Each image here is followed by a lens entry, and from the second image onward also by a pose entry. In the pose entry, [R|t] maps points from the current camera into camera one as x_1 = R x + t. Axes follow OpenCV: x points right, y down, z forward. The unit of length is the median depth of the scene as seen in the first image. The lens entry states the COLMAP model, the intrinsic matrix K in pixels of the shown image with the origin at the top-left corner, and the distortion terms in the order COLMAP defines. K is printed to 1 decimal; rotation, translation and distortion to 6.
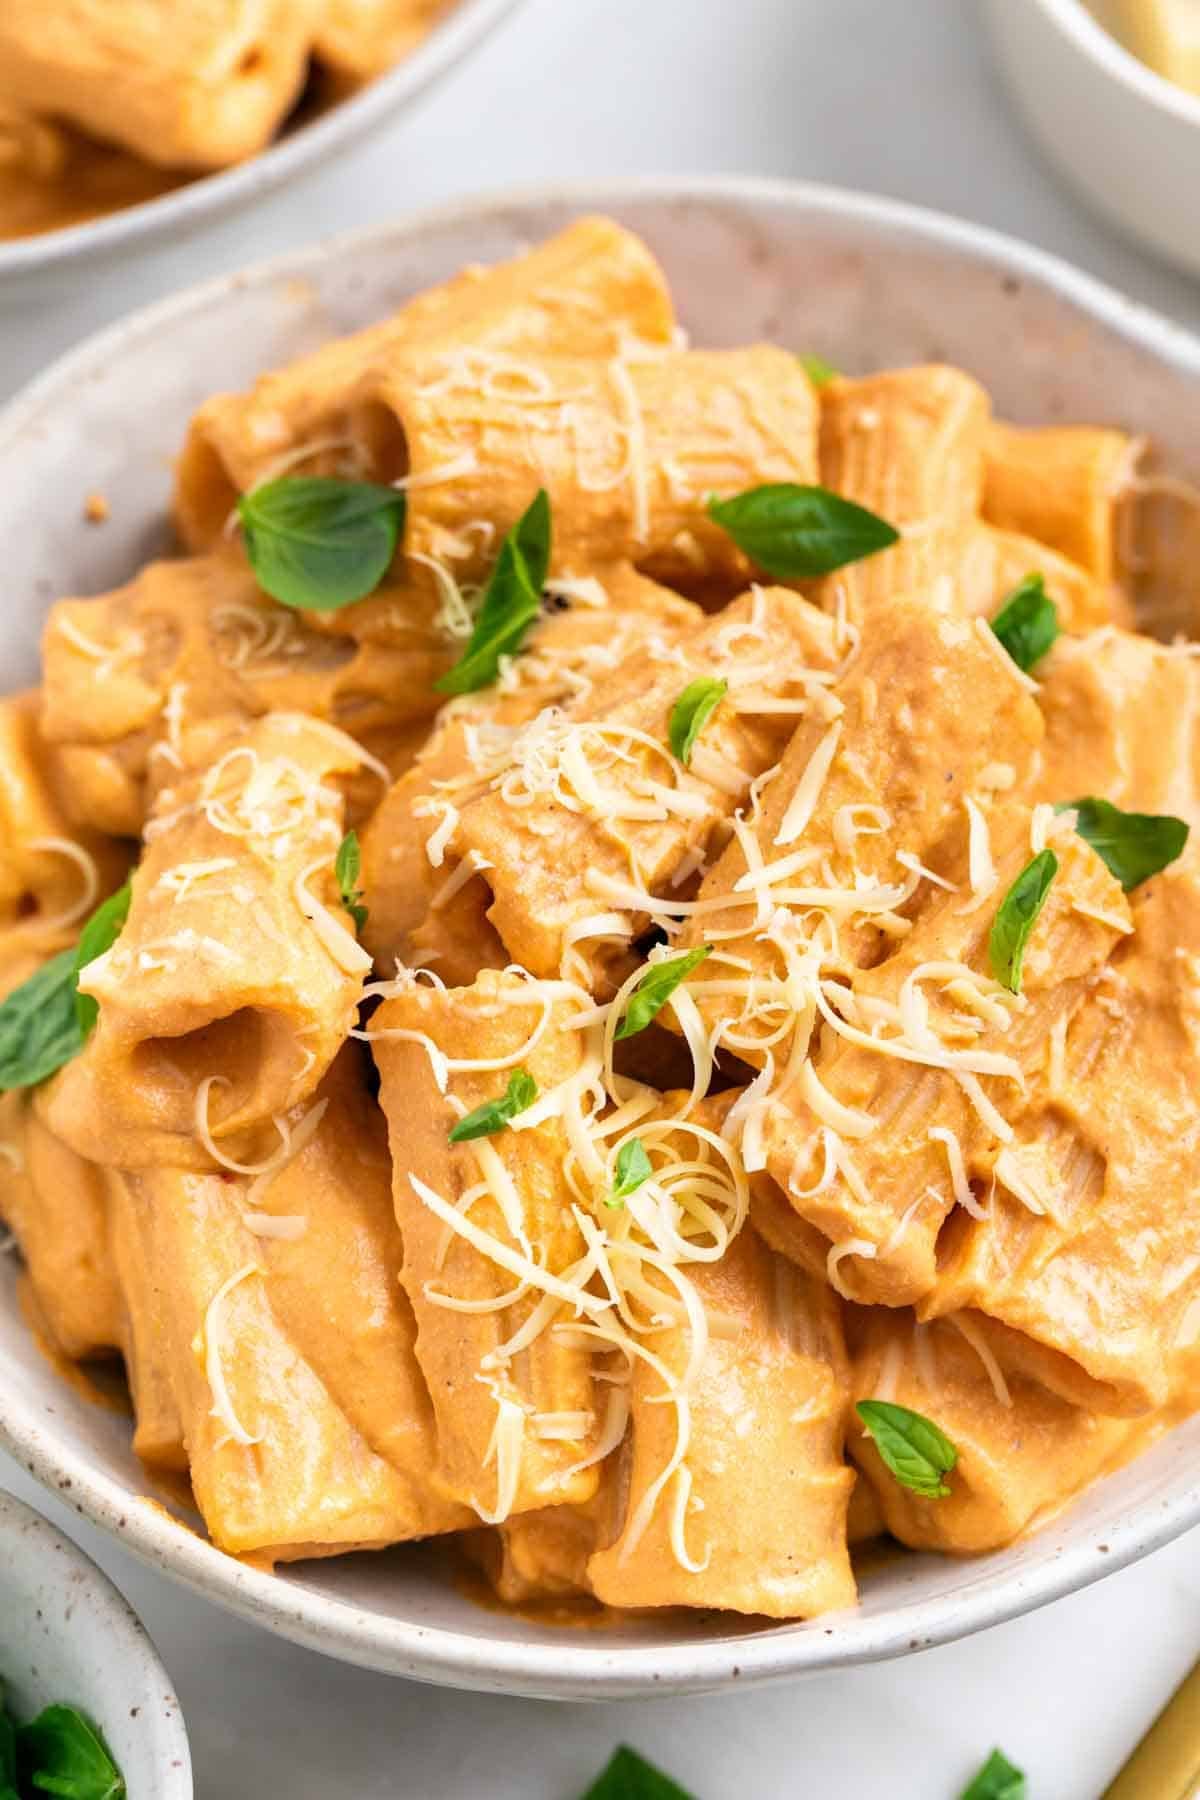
lens RADIAL K [[6073.8, 0, 603.2], [0, 6073.8, 887.9], [0, 0, 1]] dist [-0.162371, 0.000000]
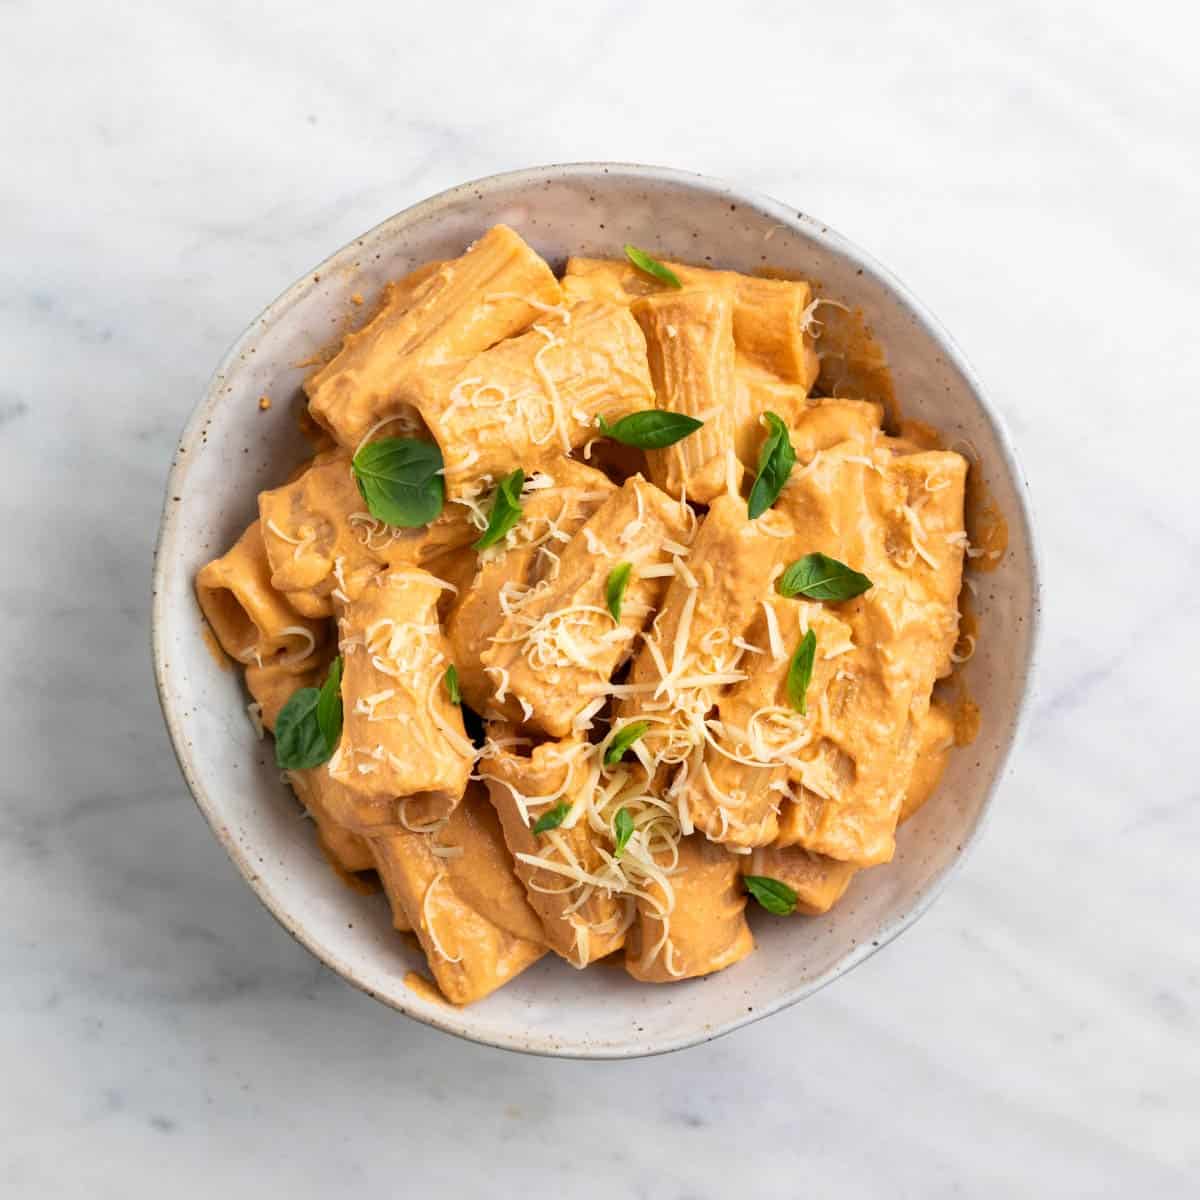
lens RADIAL K [[2724.1, 0, 604.8], [0, 2724.1, 592.7], [0, 0, 1]] dist [-0.008261, 0.000000]
pose [[0.986397, -0.164149, 0.008658, 0.003187], [0.138307, 0.857263, 0.495956, -0.455045], [-0.088833, -0.488012, 0.868305, 0.255770]]
